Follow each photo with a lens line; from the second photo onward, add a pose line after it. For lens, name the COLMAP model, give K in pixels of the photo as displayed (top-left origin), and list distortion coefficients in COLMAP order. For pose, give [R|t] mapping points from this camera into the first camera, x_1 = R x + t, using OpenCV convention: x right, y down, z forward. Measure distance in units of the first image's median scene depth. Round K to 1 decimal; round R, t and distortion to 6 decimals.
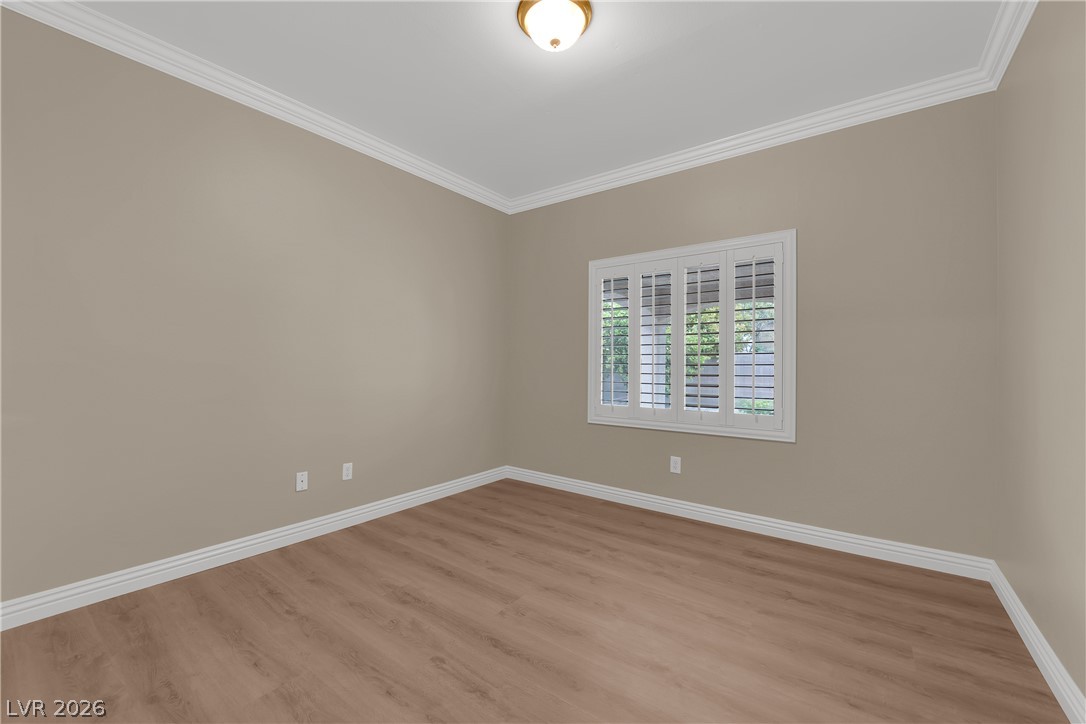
lens RADIAL K [[437.5, 0, 541.0], [0, 437.5, 362.7], [0, 0, 1]] dist [-0.012289, -0.002339]
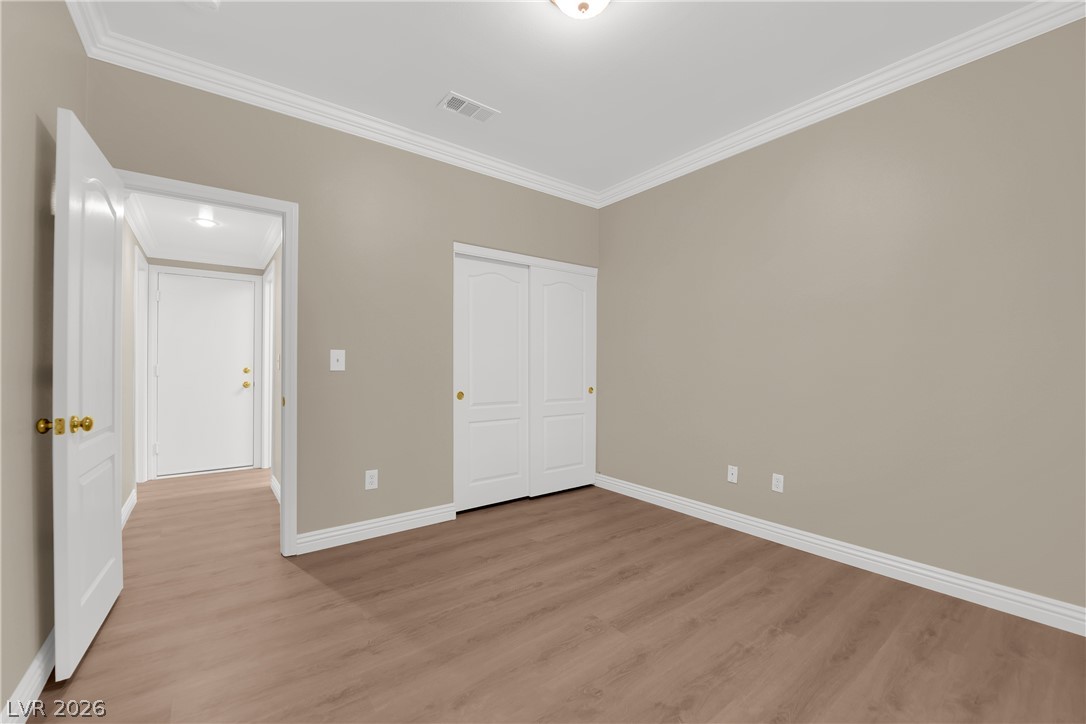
lens RADIAL K [[437.5, 0, 546.8], [0, 437.5, 363.9], [0, 0, 1]] dist [-0.012289, -0.002339]
pose [[-0.261236, -0.007818, -0.965243, 0.720301], [-0.003141, 0.999969, -0.007249, -0.003009], [0.965270, 0.001138, -0.261253, 0.912559]]
